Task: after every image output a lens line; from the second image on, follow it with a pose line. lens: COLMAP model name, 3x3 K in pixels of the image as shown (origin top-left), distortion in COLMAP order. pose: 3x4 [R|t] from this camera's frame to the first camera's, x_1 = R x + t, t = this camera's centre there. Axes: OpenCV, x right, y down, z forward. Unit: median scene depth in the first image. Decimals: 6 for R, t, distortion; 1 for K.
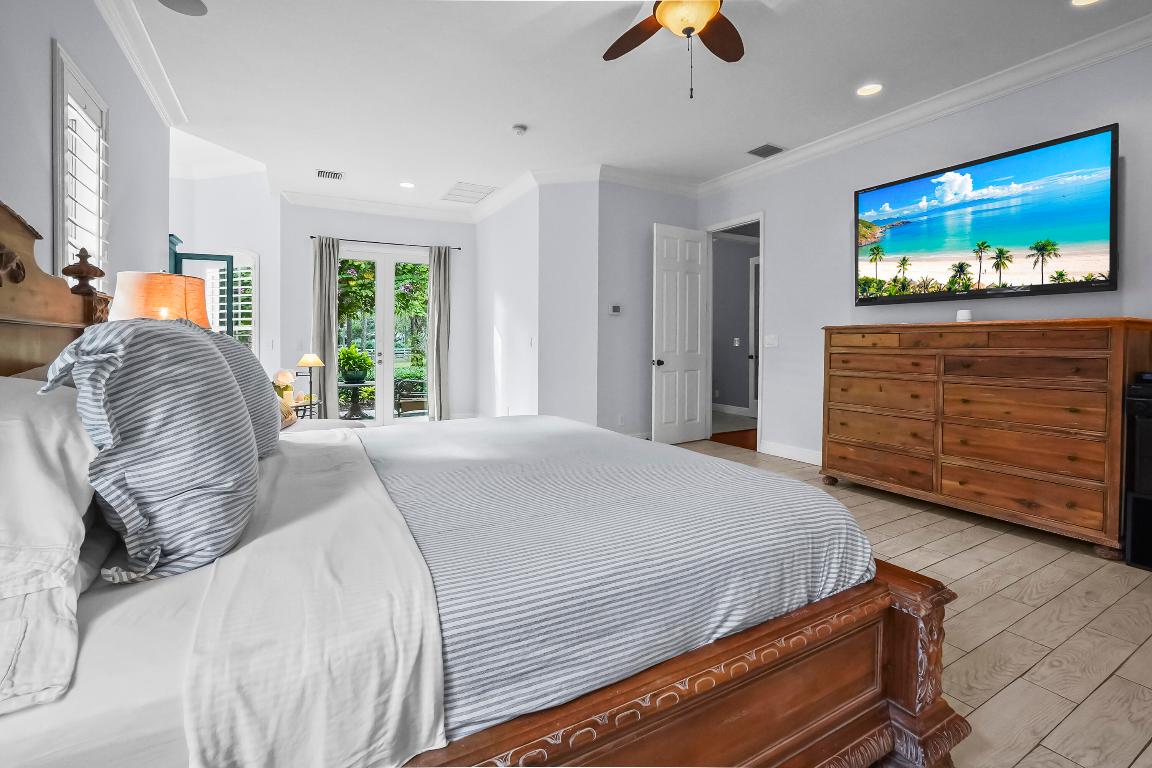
lens RADIAL K [[513.3, 0, 579.9], [0, 513.3, 367.4], [0, 0, 1]] dist [-0.049058, 0.015282]
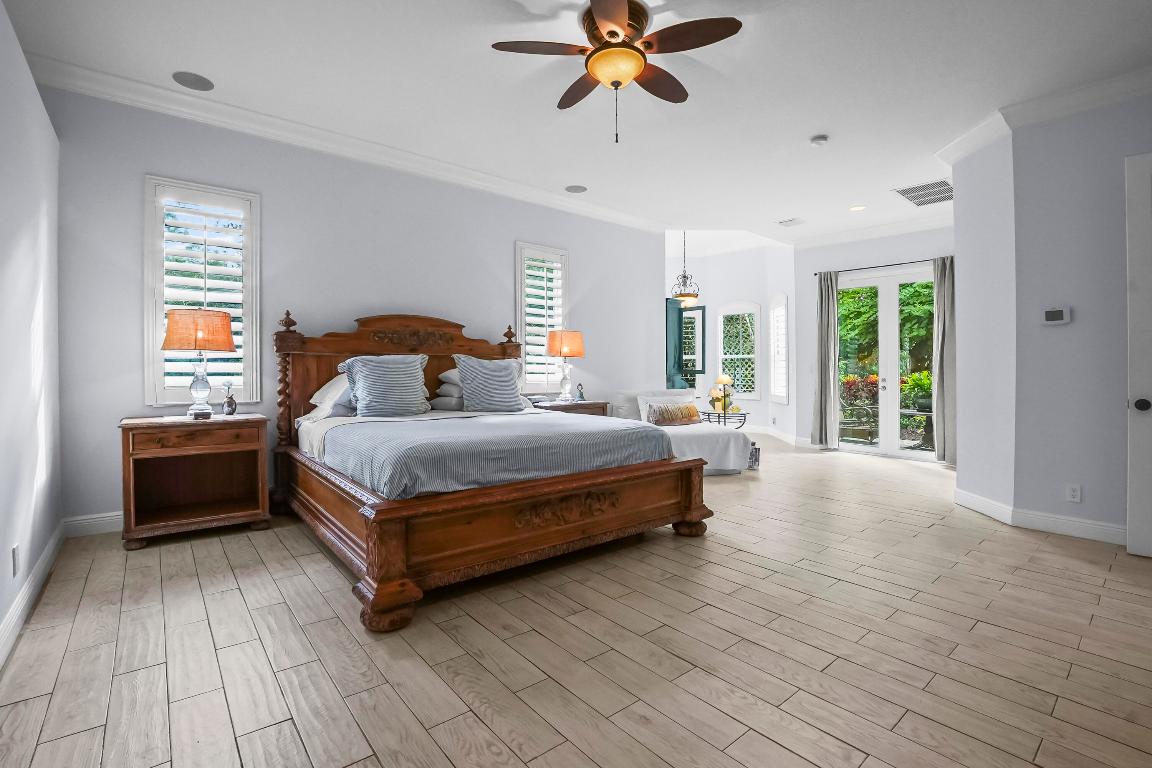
lens RADIAL K [[513.3, 0, 579.9], [0, 513.3, 367.4], [0, 0, 1]] dist [-0.049058, 0.015282]
pose [[0.197590, 0.003313, -0.980279, 0.489160], [-0.056998, 0.998341, -0.008115, -0.010952], [0.978626, 0.057478, 0.197451, 0.277011]]
